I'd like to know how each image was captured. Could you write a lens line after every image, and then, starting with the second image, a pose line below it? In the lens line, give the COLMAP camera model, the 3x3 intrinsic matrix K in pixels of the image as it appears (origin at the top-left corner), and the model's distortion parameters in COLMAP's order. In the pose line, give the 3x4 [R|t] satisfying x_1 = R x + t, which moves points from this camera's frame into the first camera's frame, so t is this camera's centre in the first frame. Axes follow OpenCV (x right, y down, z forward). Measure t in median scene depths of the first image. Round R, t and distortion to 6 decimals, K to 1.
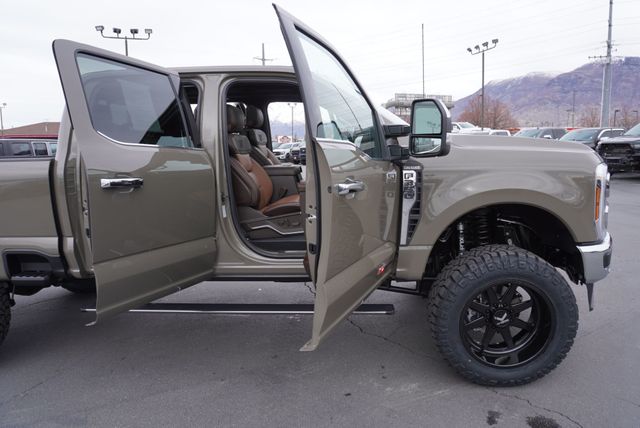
lens RADIAL K [[437.7, 0, 332.5], [0, 437.7, 211.7], [0, 0, 1]] dist [-0.023045, -0.005924]
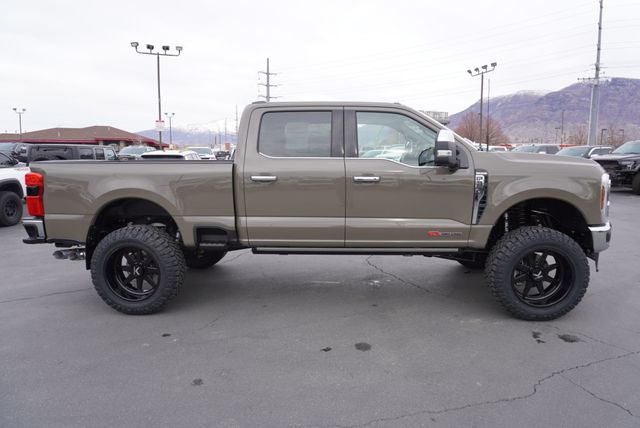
lens RADIAL K [[437.7, 0, 319.6], [0, 437.7, 212.7], [0, 0, 1]] dist [-0.023045, -0.005924]
pose [[0.999750, 0.021974, 0.004070, -0.353399], [-0.021877, 0.999511, -0.022363, 0.076490], [-0.004560, 0.022269, 0.999742, -0.469626]]
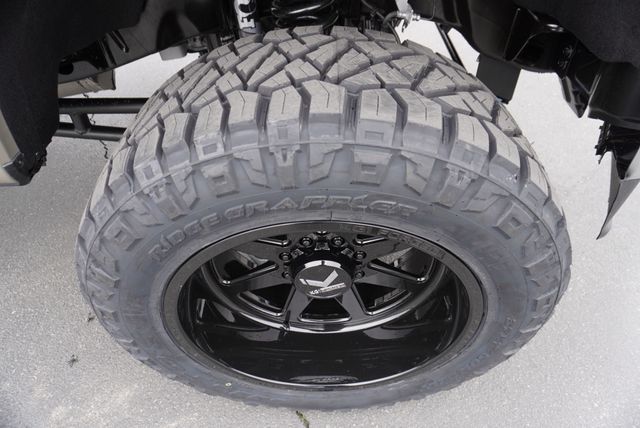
lens RADIAL K [[437.7, 0, 322.1], [0, 437.7, 215.0], [0, 0, 1]] dist [-0.023045, -0.005924]
pose [[0.998135, -0.048467, 0.037124, 0.357092], [0.018084, 0.815501, 0.578473, 0.020096], [-0.058312, -0.576722, 0.814857, 0.725062]]
